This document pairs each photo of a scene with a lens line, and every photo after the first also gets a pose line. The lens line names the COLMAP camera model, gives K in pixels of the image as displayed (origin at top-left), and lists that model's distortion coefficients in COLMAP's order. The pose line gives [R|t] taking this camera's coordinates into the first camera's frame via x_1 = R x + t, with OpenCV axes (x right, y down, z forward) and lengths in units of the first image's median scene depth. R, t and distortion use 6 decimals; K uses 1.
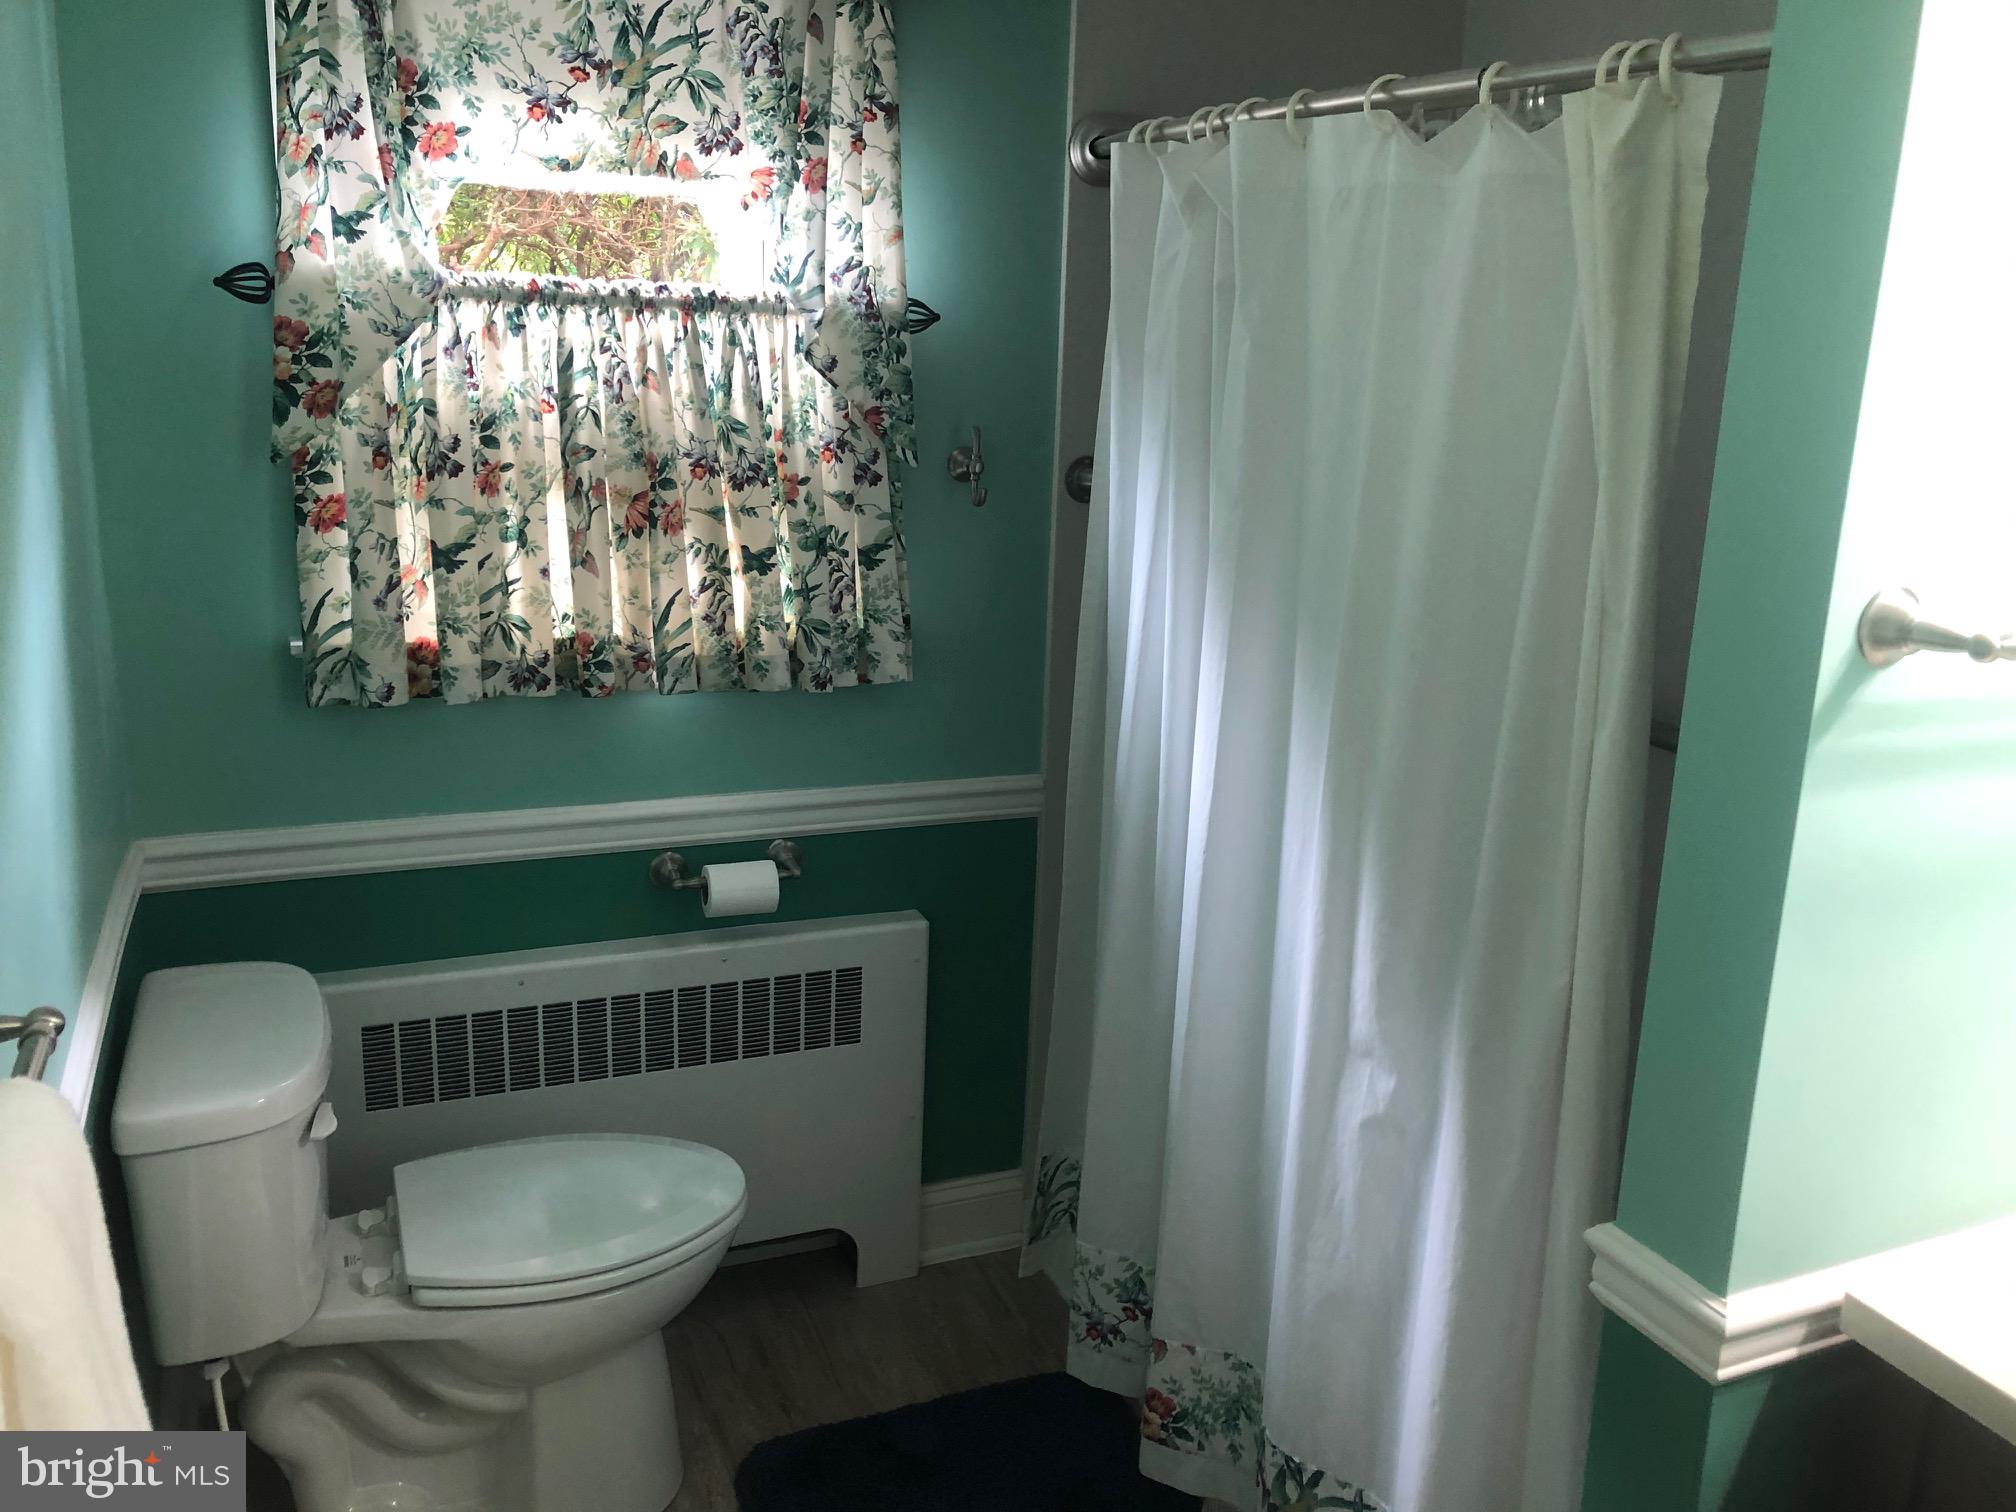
lens RADIAL K [[1693.9, 0, 1055.9], [0, 1693.9, 699.8], [0, 0, 1]] dist [0.006971, 0.007213]
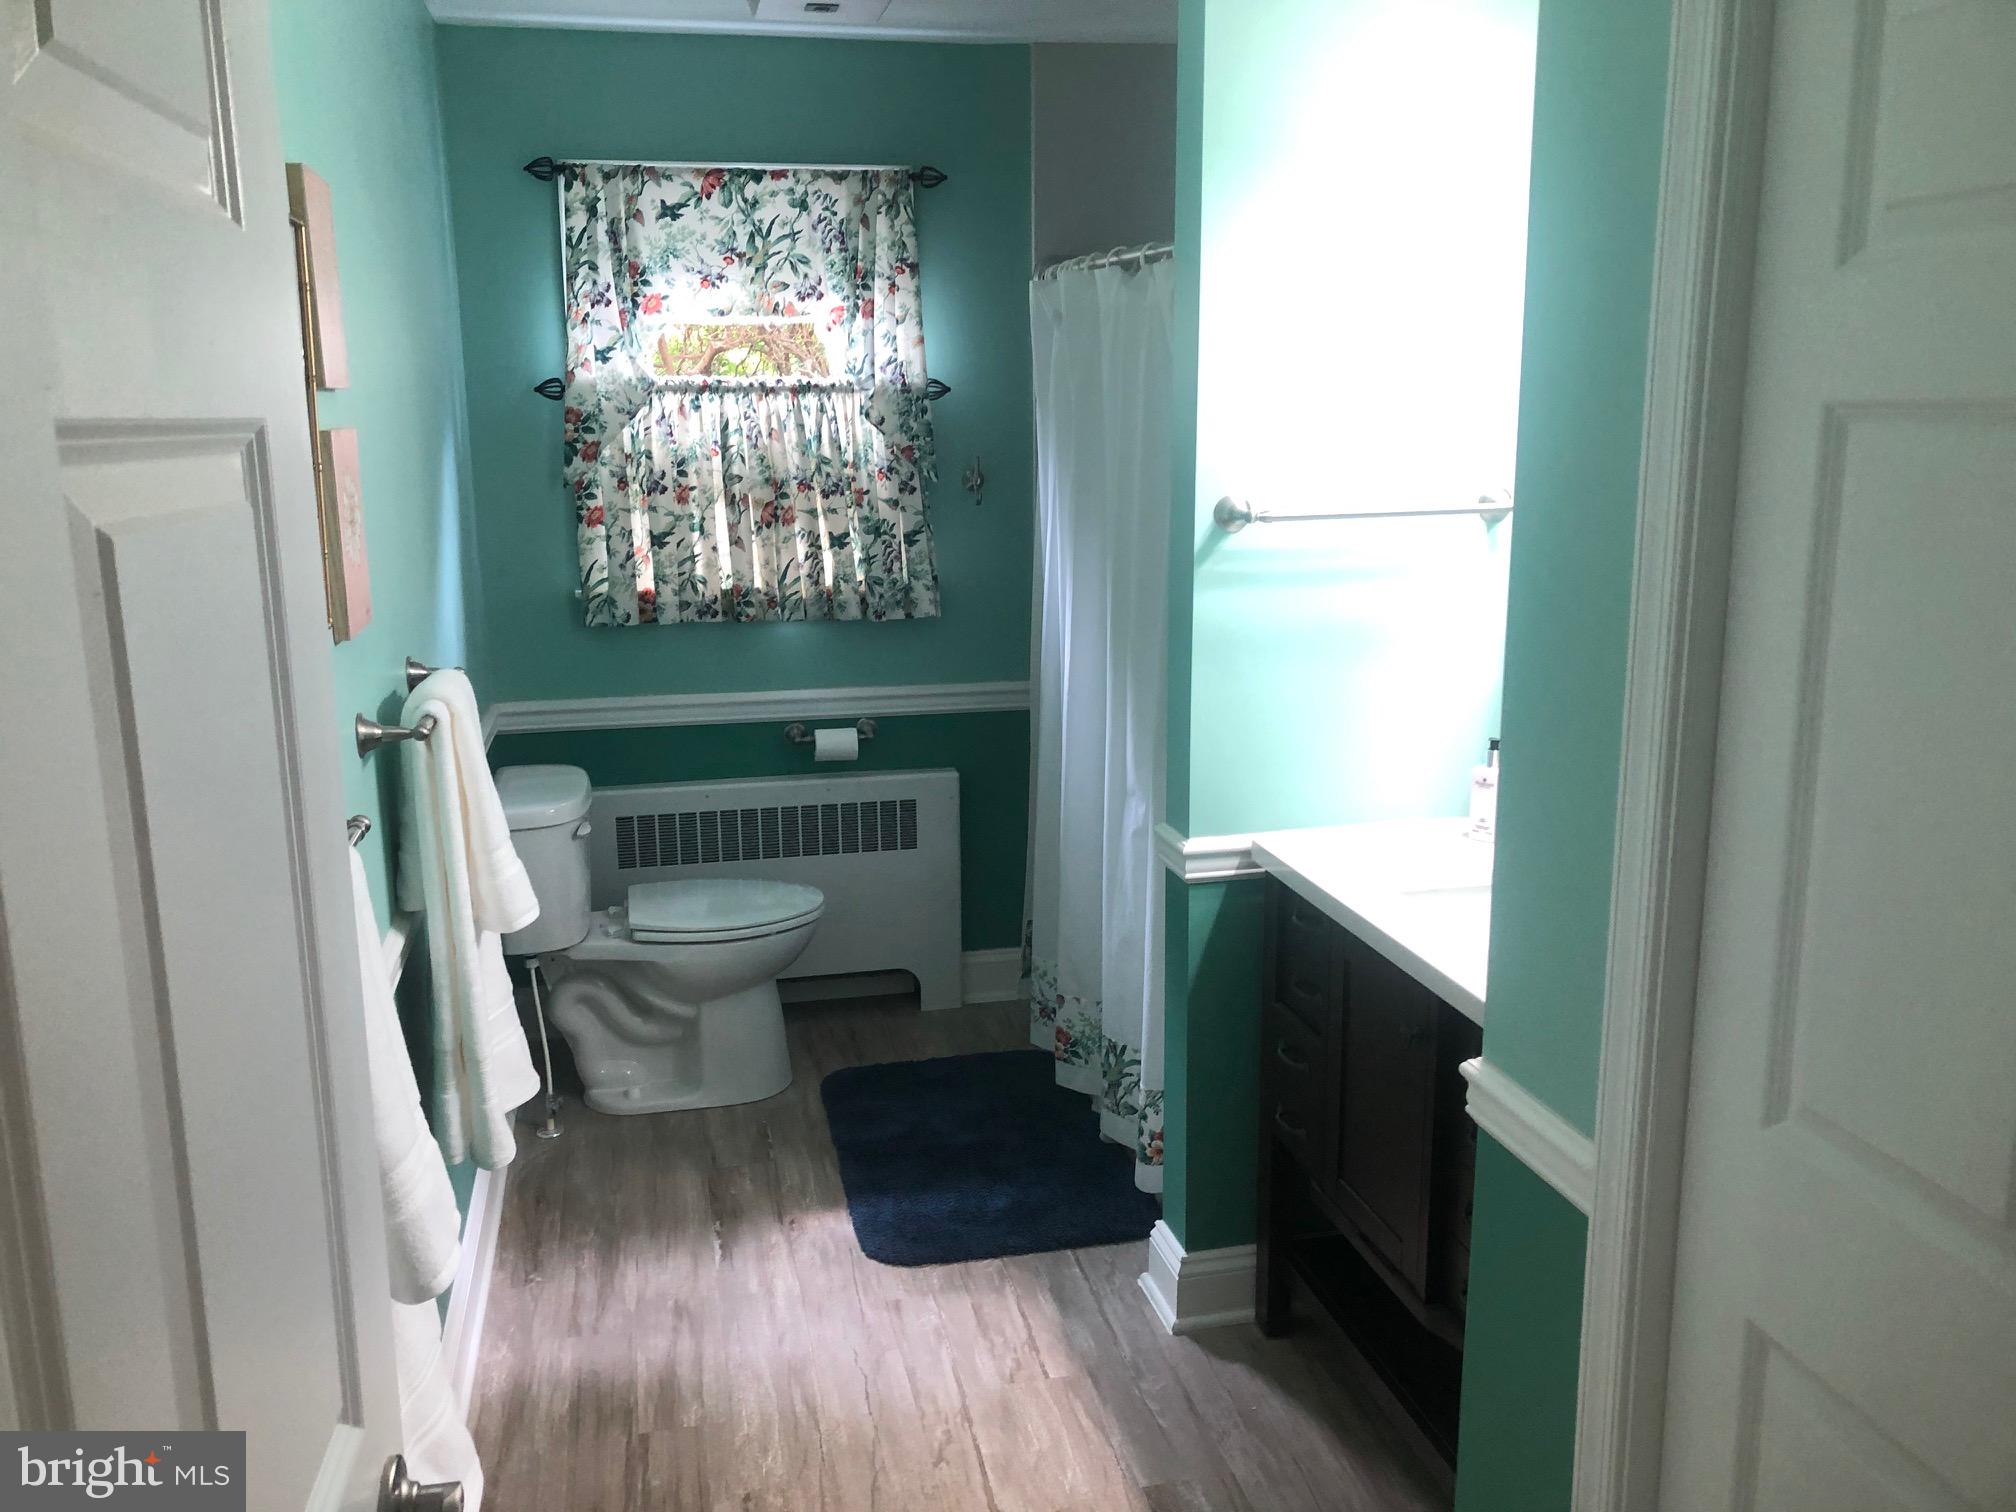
lens RADIAL K [[1644.2, 0, 1009.5], [0, 1644.2, 732.6], [0, 0, 1]] dist [0.025090, -0.008678]
pose [[0.980205, -0.007119, -0.197859, 0.327191], [0.003849, 0.999850, -0.016904, 0.143236], [0.197949, 0.015808, 0.980085, -0.584285]]
